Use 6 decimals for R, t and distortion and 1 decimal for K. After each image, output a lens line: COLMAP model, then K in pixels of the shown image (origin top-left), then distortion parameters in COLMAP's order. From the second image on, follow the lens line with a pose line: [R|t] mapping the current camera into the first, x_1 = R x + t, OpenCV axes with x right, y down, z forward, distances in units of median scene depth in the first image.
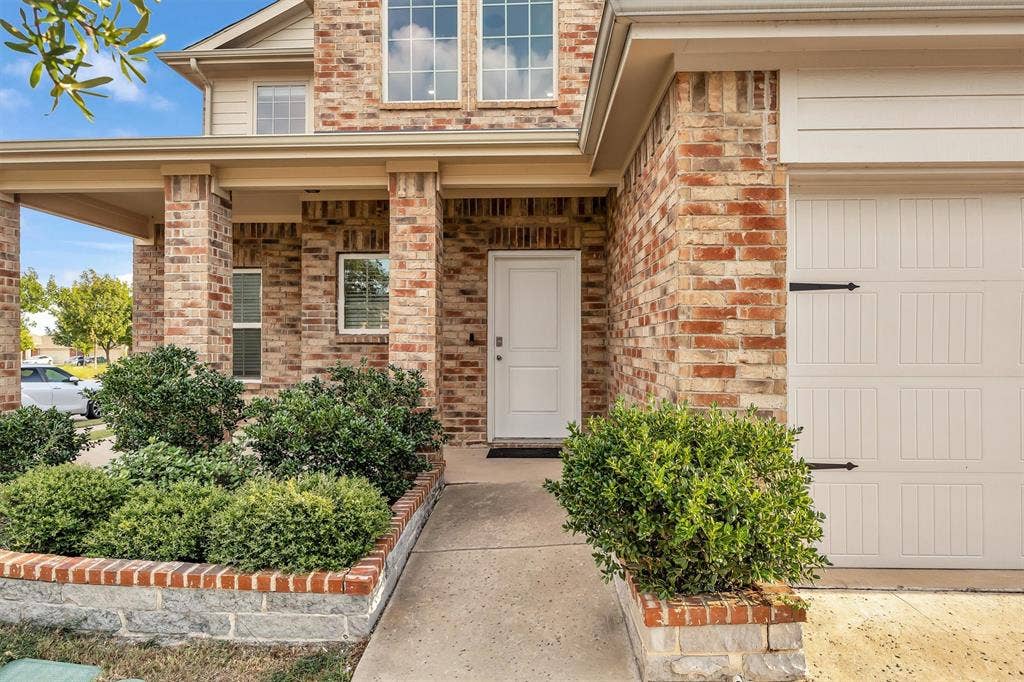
lens RADIAL K [[486.3, 0, 510.9], [0, 486.3, 346.8], [0, 0, 1]] dist [-0.004398, -0.000253]
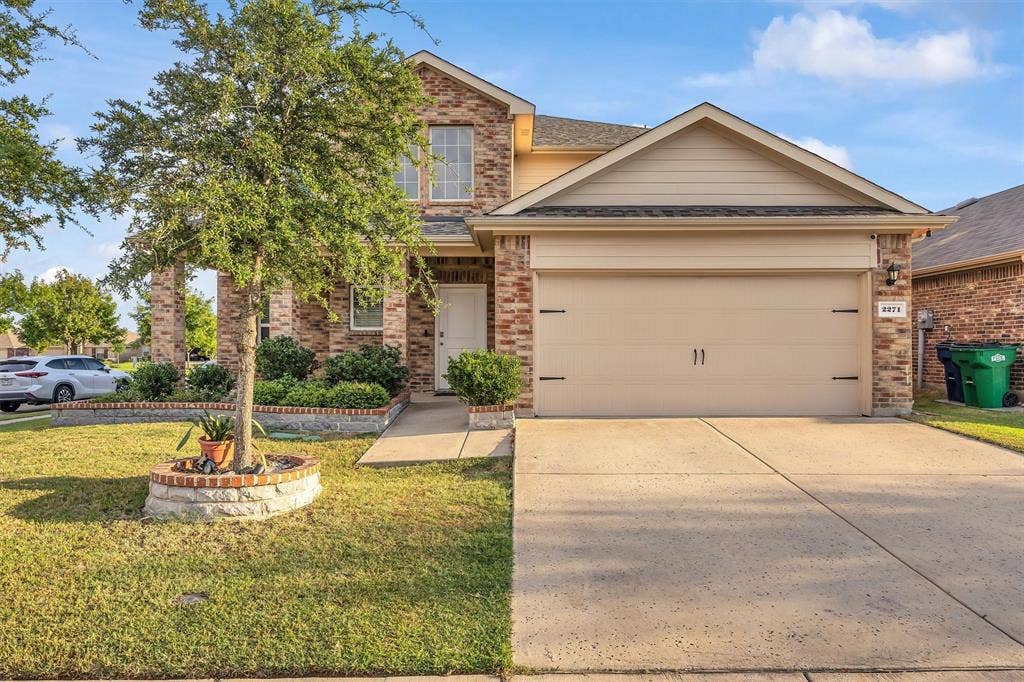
lens RADIAL K [[490.1, 0, 498.6], [0, 490.1, 342.1], [0, 0, 1]] dist [-0.013275, -0.000206]
pose [[0.999106, -0.001328, 0.042247, 0.139745], [0.001603, 0.999978, -0.006482, 0.037984], [-0.042238, 0.006544, 0.999086, -1.029429]]
